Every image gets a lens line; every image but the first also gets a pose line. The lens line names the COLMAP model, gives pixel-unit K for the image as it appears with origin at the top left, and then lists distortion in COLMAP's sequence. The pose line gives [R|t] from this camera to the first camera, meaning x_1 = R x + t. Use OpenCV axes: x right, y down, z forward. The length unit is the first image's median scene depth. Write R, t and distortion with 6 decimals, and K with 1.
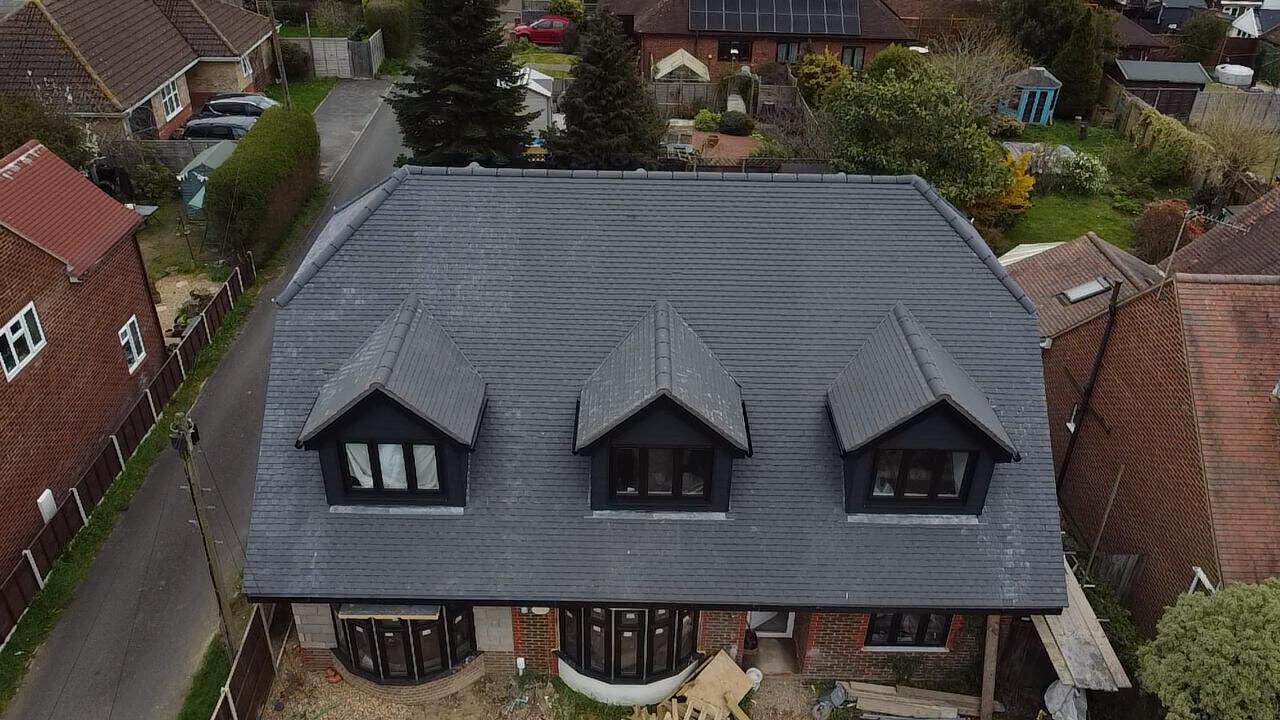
lens RADIAL K [[964.4, 0, 640.0], [0, 964.4, 360.0], [0, 0, 1]] dist [0.002765, 0.000851]
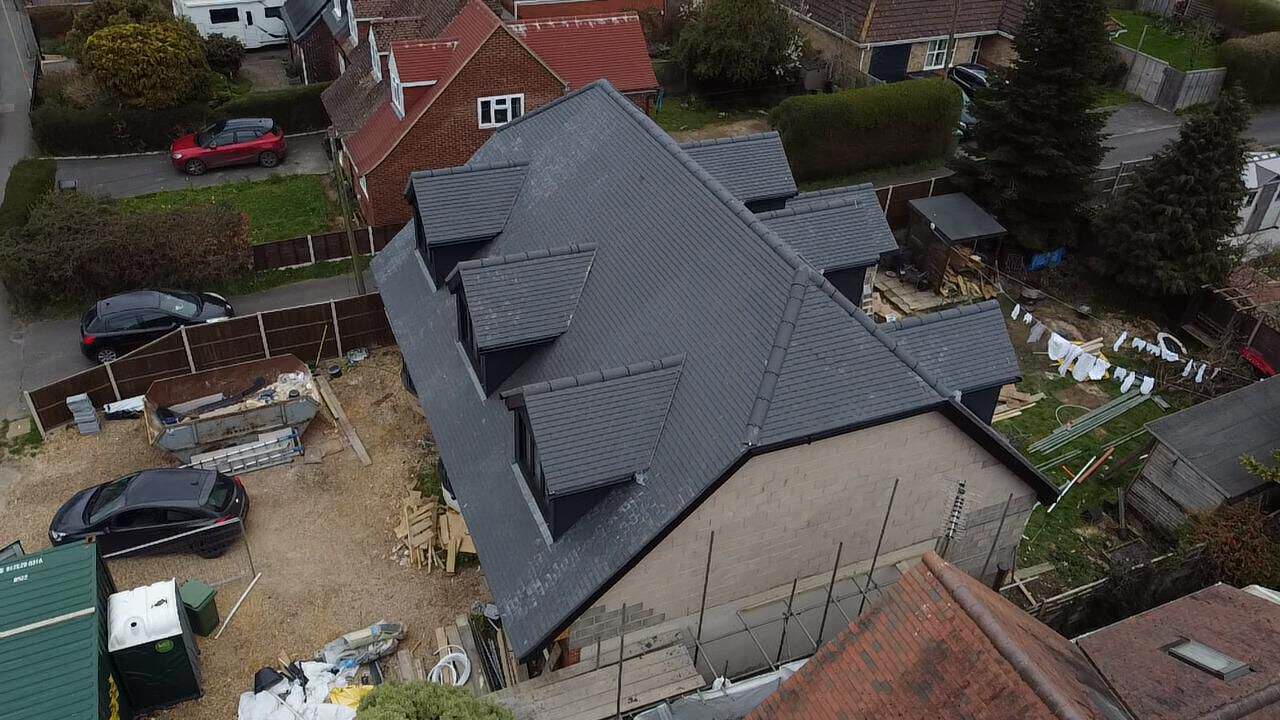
lens RADIAL K [[964.4, 0, 640.0], [0, 964.4, 360.0], [0, 0, 1]] dist [0.002765, 0.000851]
pose [[0.387813, 0.533218, -0.751851, 0.694817], [-0.520230, 0.799972, 0.299006, -0.228421], [0.760895, 0.275177, 0.587636, 0.272841]]
